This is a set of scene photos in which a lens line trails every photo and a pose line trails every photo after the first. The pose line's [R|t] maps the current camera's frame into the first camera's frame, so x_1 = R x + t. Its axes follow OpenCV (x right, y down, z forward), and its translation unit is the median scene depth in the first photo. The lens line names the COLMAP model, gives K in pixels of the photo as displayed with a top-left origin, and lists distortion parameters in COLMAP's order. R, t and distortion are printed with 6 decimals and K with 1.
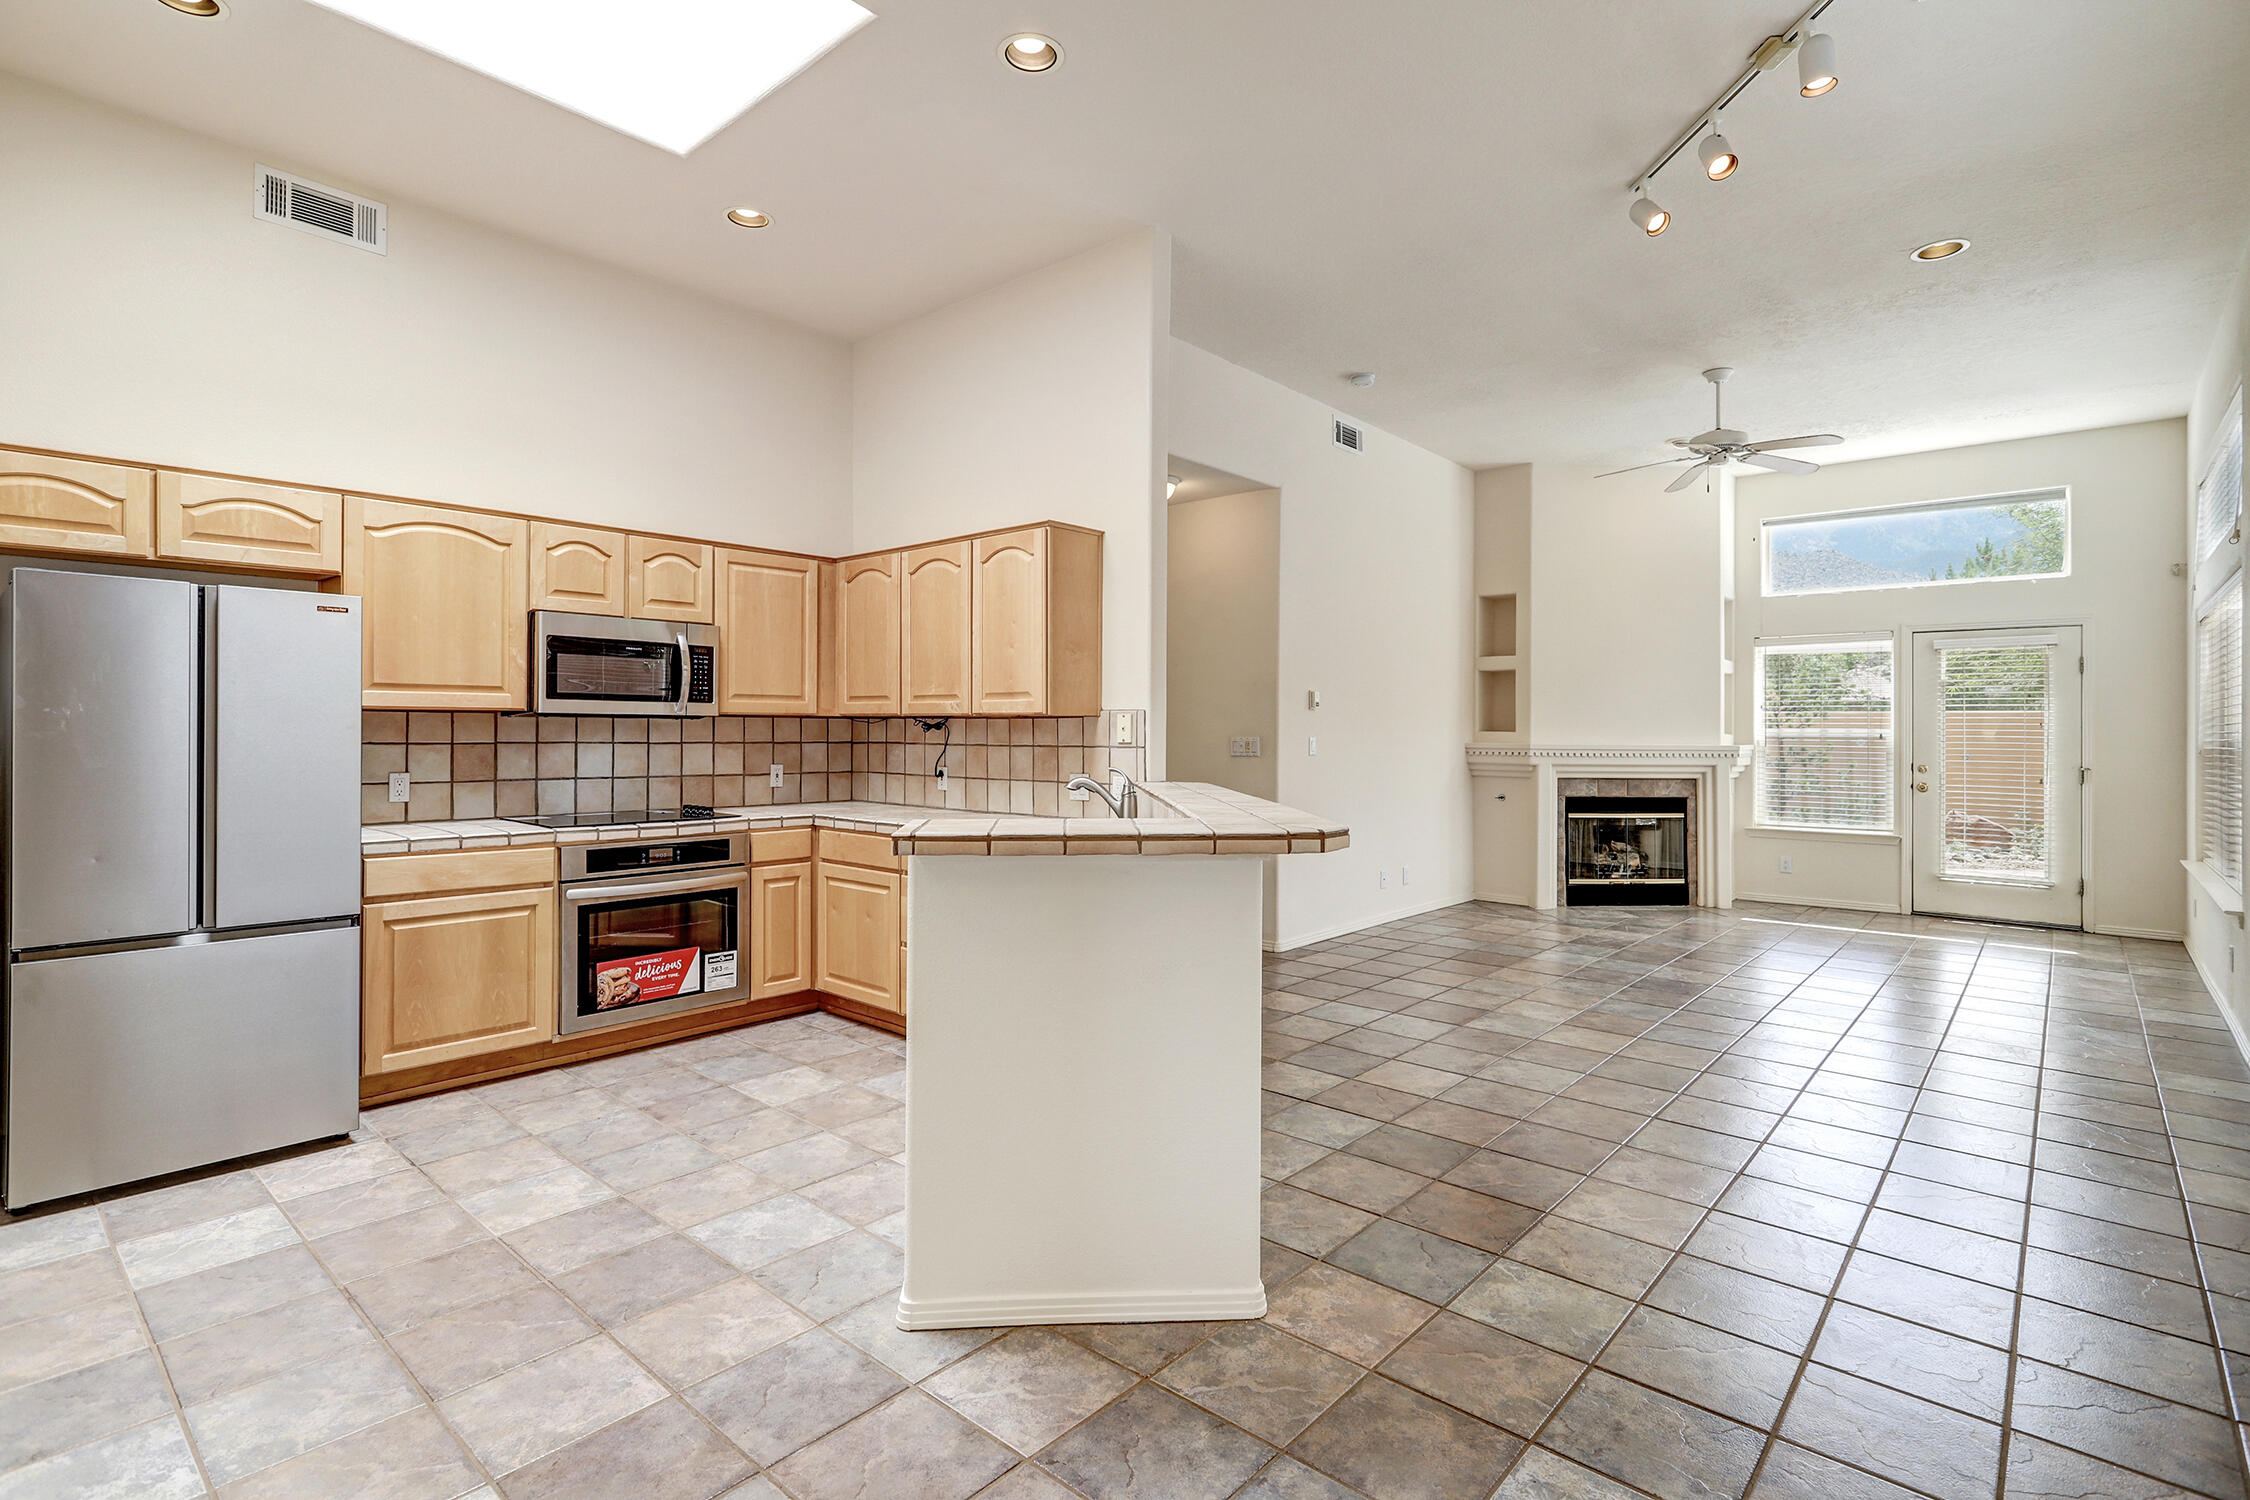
lens RADIAL K [[1088.5, 0, 1118.6], [0, 1088.5, 759.9], [0, 0, 1]] dist [-0.002164, 0.000169]
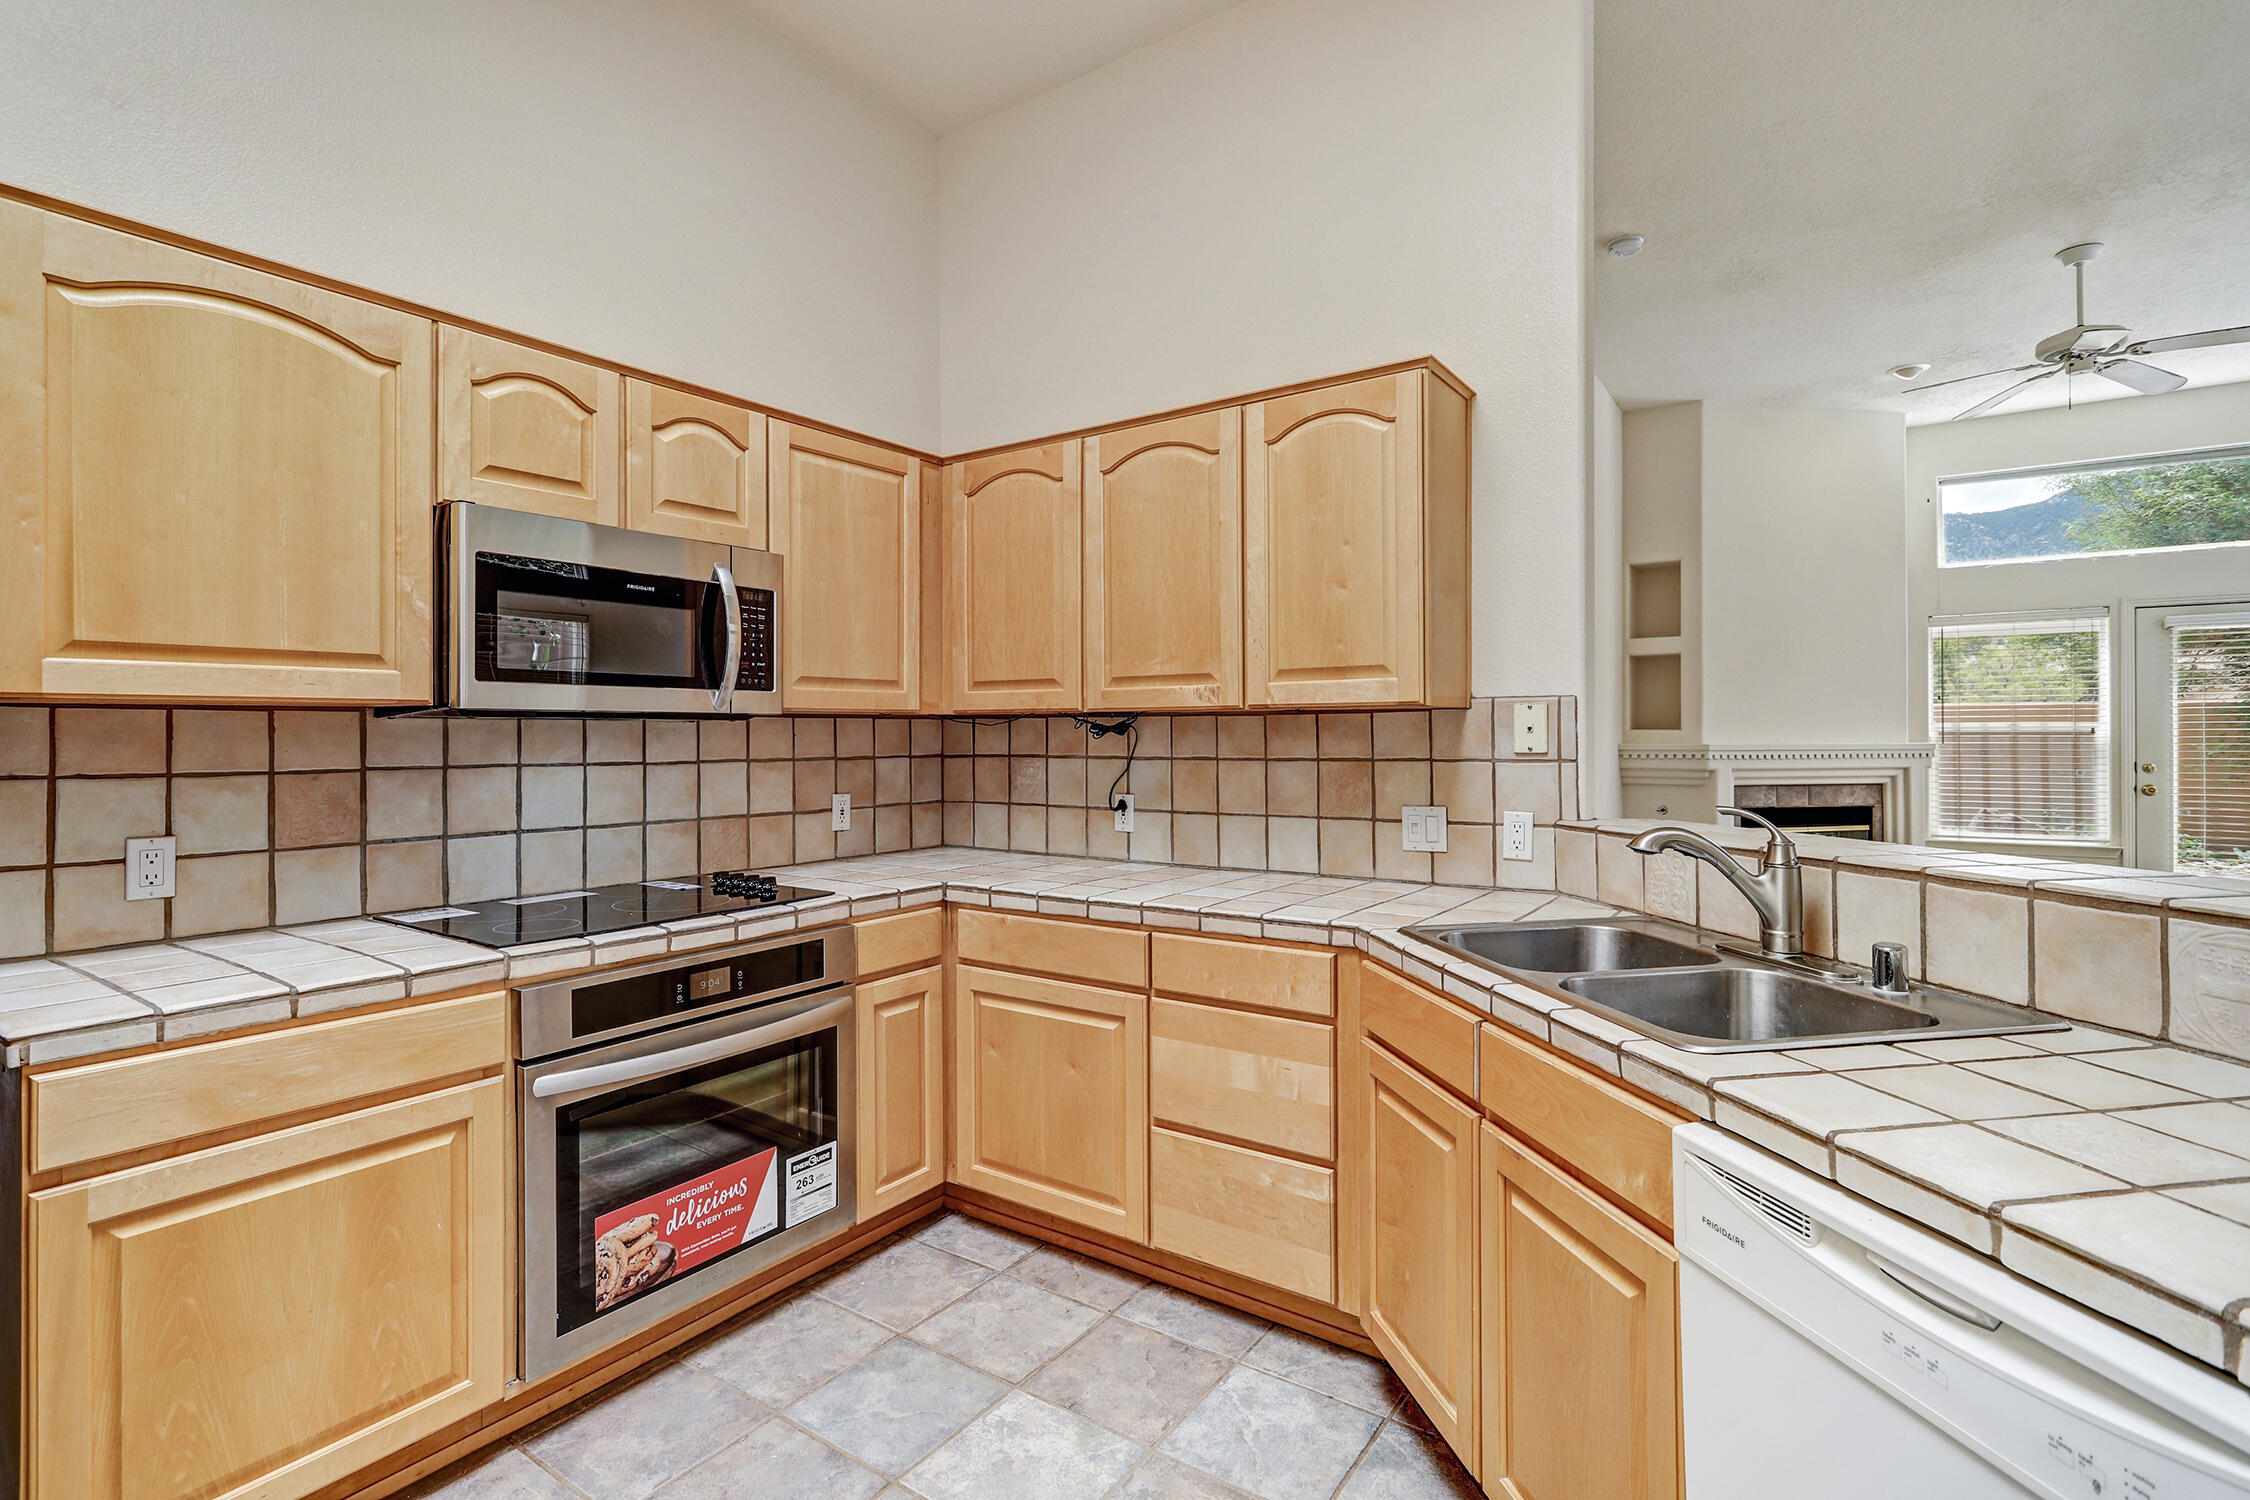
lens RADIAL K [[1070.2, 0, 1109.8], [0, 1070.2, 755.5], [0, 0, 1]] dist [-0.003664, 0.000794]
pose [[0.993341, -0.012984, 0.114475, -0.260396], [0.013702, 0.999891, -0.005487, -0.013560], [-0.114391, 0.007019, 0.993411, 0.426623]]
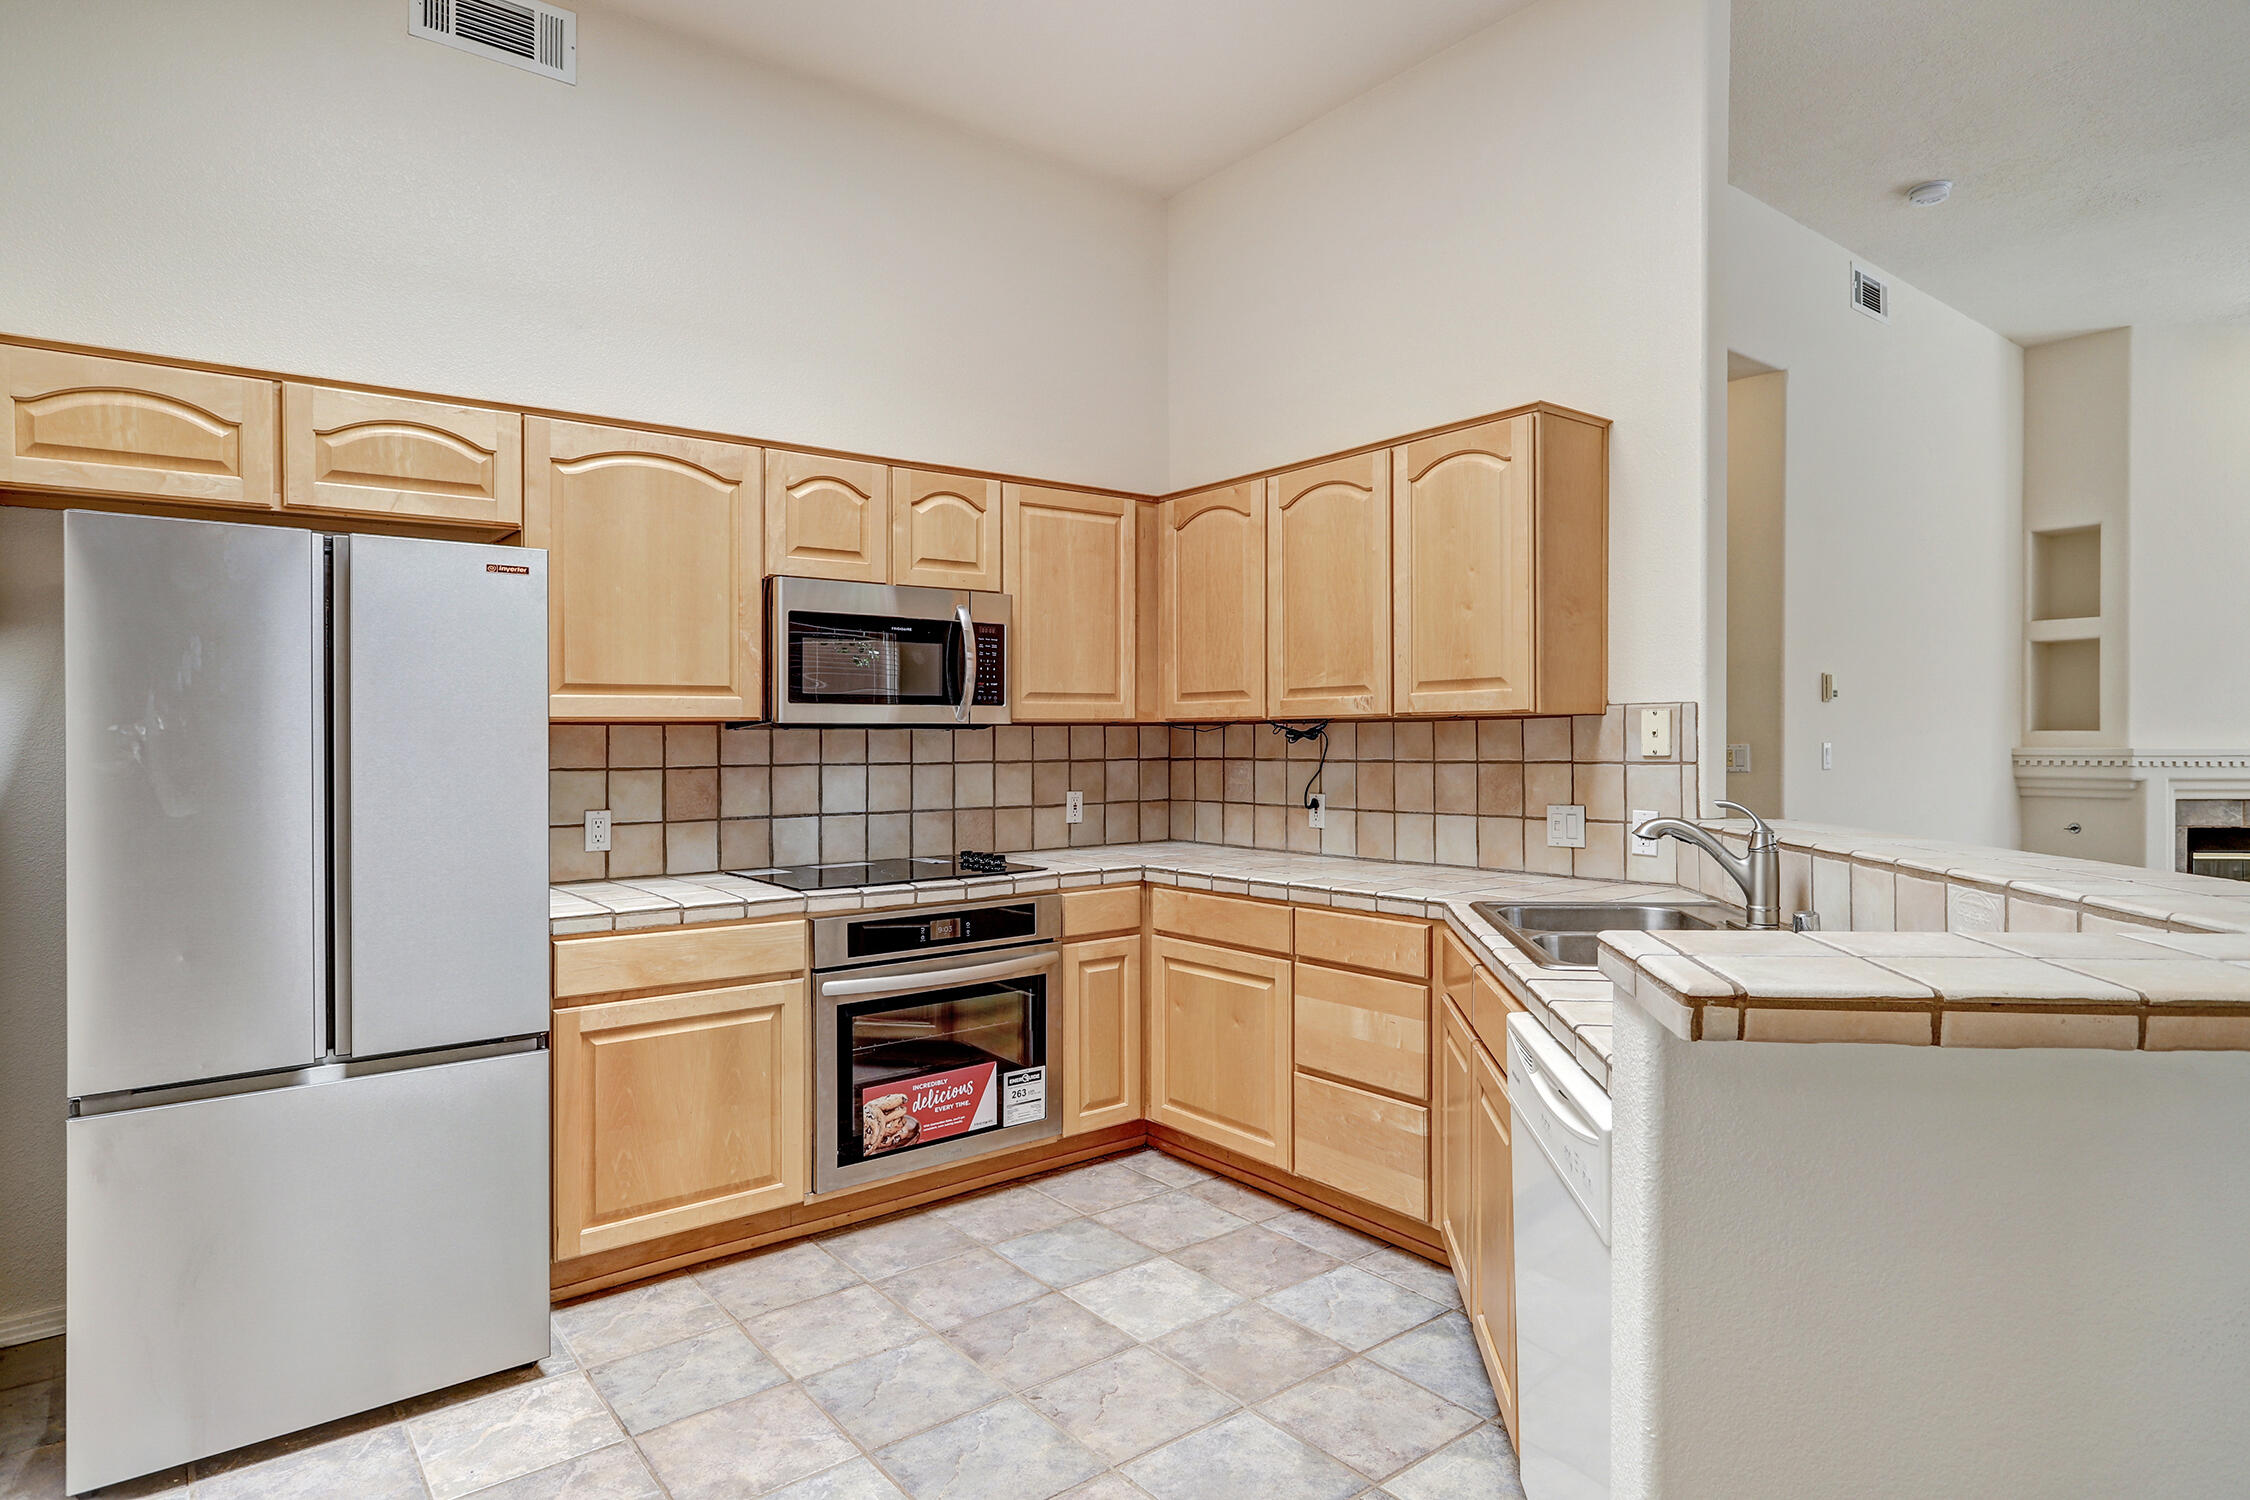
lens RADIAL K [[1250.1, 0, 1110.6], [0, 1250.1, 772.0], [0, 0, 1]] dist [-0.006867, -0.000589]
pose [[0.982260, -0.008886, -0.187314, -0.154112], [0.008794, 0.999960, -0.001323, -0.008005], [0.187319, -0.000348, 0.982299, 0.224508]]
